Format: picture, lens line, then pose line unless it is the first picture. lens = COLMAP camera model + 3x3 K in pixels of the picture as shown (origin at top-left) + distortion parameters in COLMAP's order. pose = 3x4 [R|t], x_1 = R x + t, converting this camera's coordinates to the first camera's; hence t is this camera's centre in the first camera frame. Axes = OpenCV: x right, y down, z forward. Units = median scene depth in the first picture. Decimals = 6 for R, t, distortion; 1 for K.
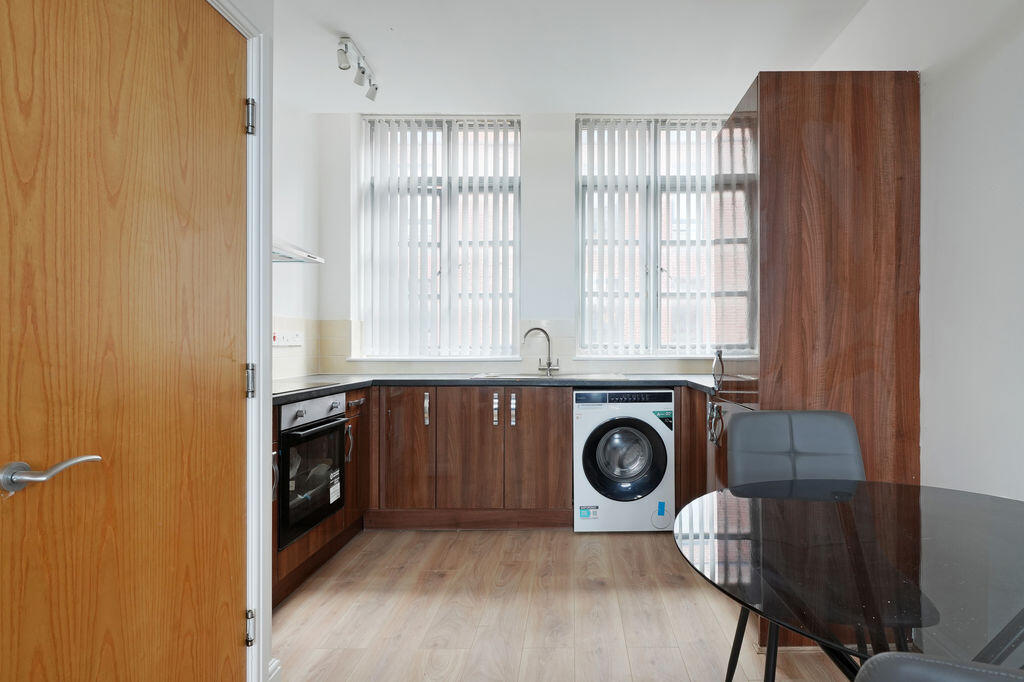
lens RADIAL K [[535.5, 0, 554.0], [0, 535.5, 338.5], [0, 0, 1]] dist [0.023287, -0.002370]
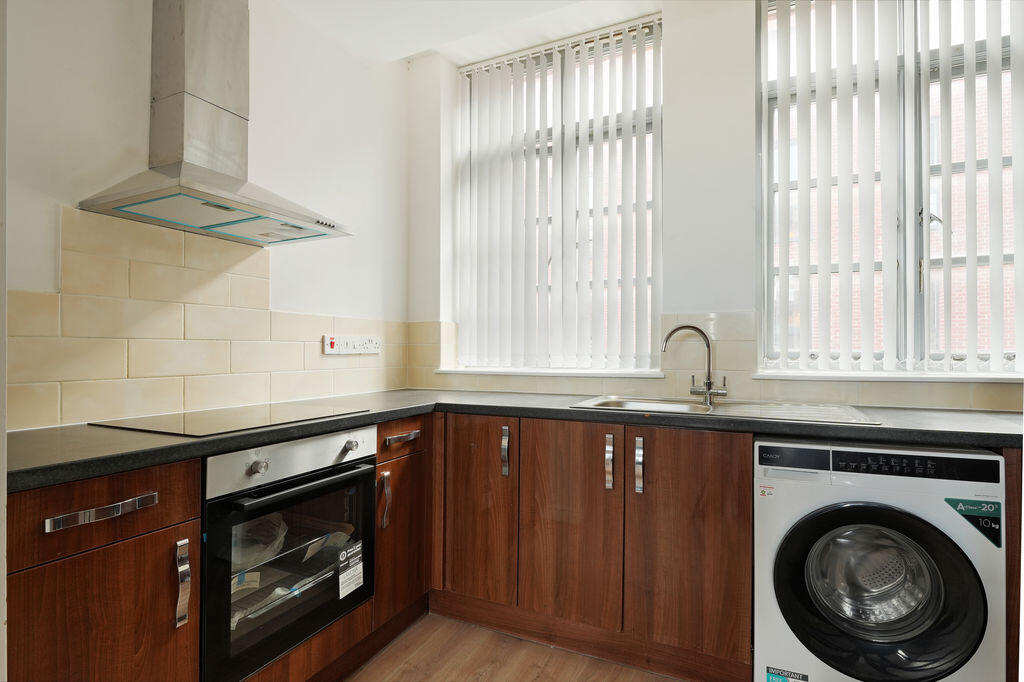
lens RADIAL K [[535.5, 0, 487.3], [0, 535.5, 341.8], [0, 0, 1]] dist [0.023287, -0.002370]
pose [[0.912277, -0.006652, -0.409520, 0.013791], [0.004555, 0.999971, -0.006095, 0.000519], [0.409549, 0.003695, 0.912281, 0.383260]]
